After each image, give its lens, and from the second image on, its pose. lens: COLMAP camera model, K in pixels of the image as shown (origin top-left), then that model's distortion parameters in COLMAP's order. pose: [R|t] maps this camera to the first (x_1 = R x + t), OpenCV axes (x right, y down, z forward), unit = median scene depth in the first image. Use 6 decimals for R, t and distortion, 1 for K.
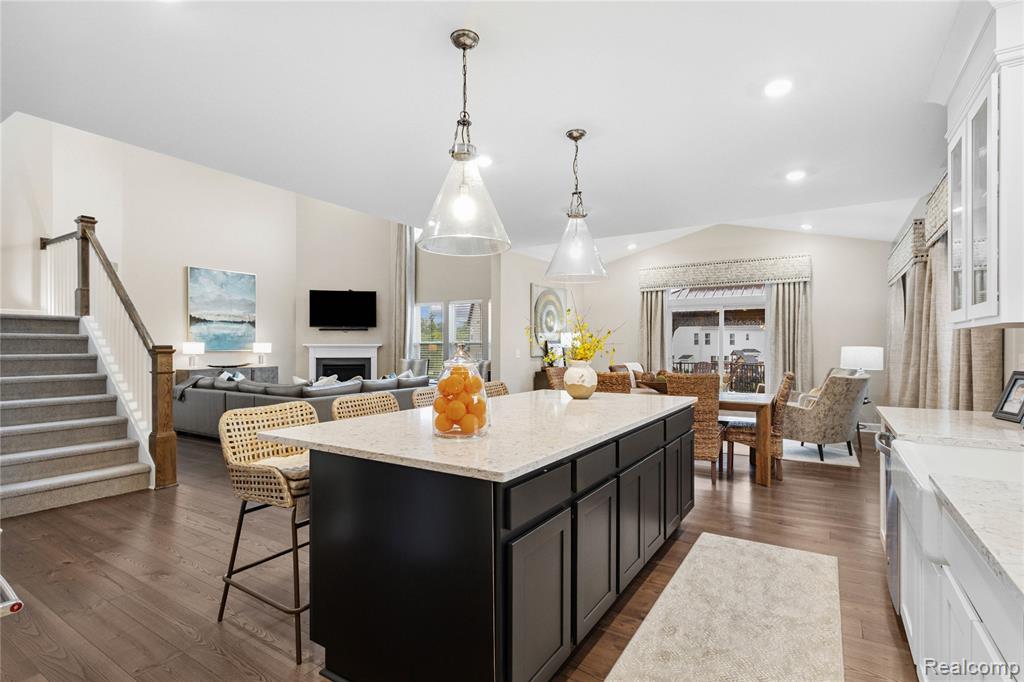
lens RADIAL K [[491.8, 0, 510.5], [0, 491.8, 344.6], [0, 0, 1]] dist [0.000837, 0.000186]
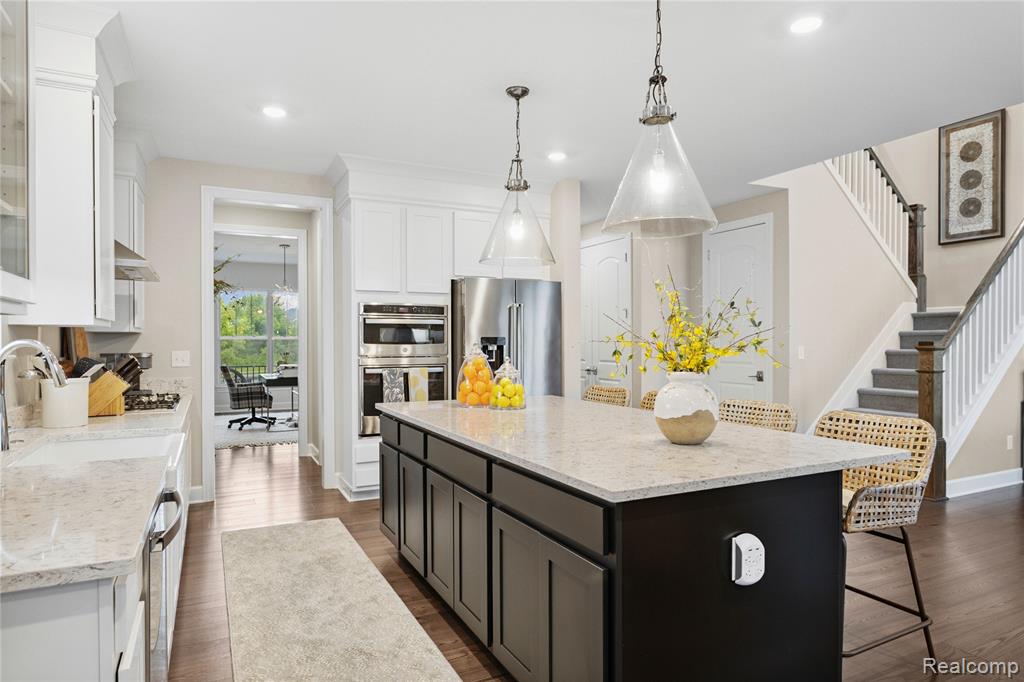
lens RADIAL K [[612.6, 0, 512.8], [0, 612.6, 346.9], [0, 0, 1]] dist [-0.001296, 0.001459]
pose [[-0.509838, 0.006391, -0.860246, 1.100611], [0.003433, 0.999980, 0.005394, 0.005784], [0.860263, -0.000203, -0.509850, 1.610630]]
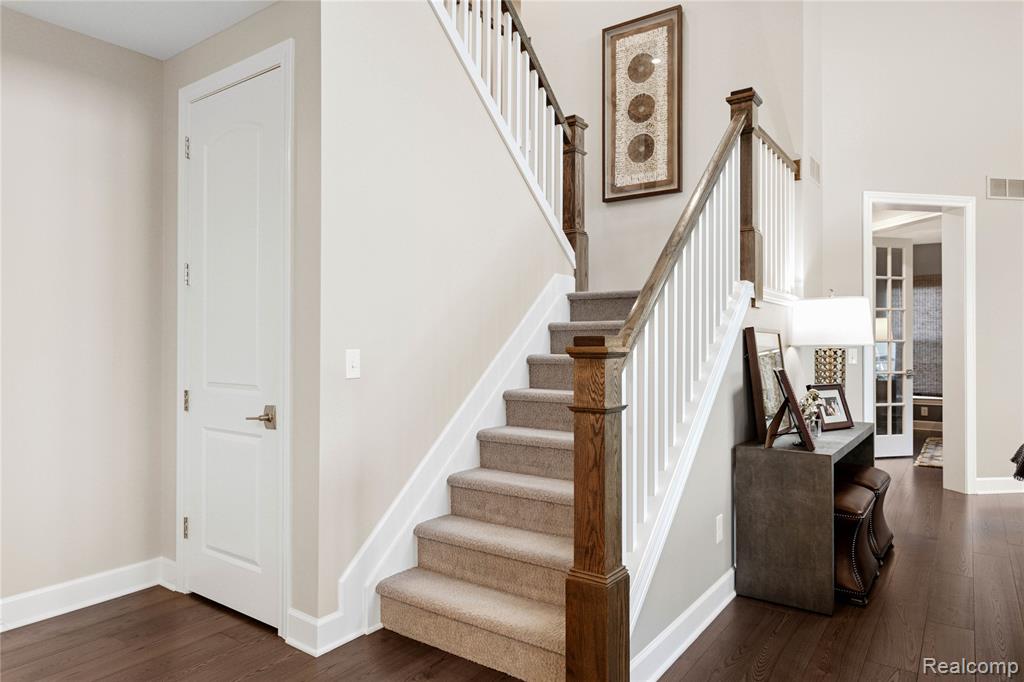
lens RADIAL K [[651.3, 0, 512.0], [0, 651.3, 341.0], [0, 0, 1]] dist [-0.000046, -0.000012]
pose [[-0.056111, -0.008823, -0.998386, -0.374426], [0.001541, 0.999959, -0.008923, 0.016985], [0.998423, -0.002039, -0.056095, 1.694484]]
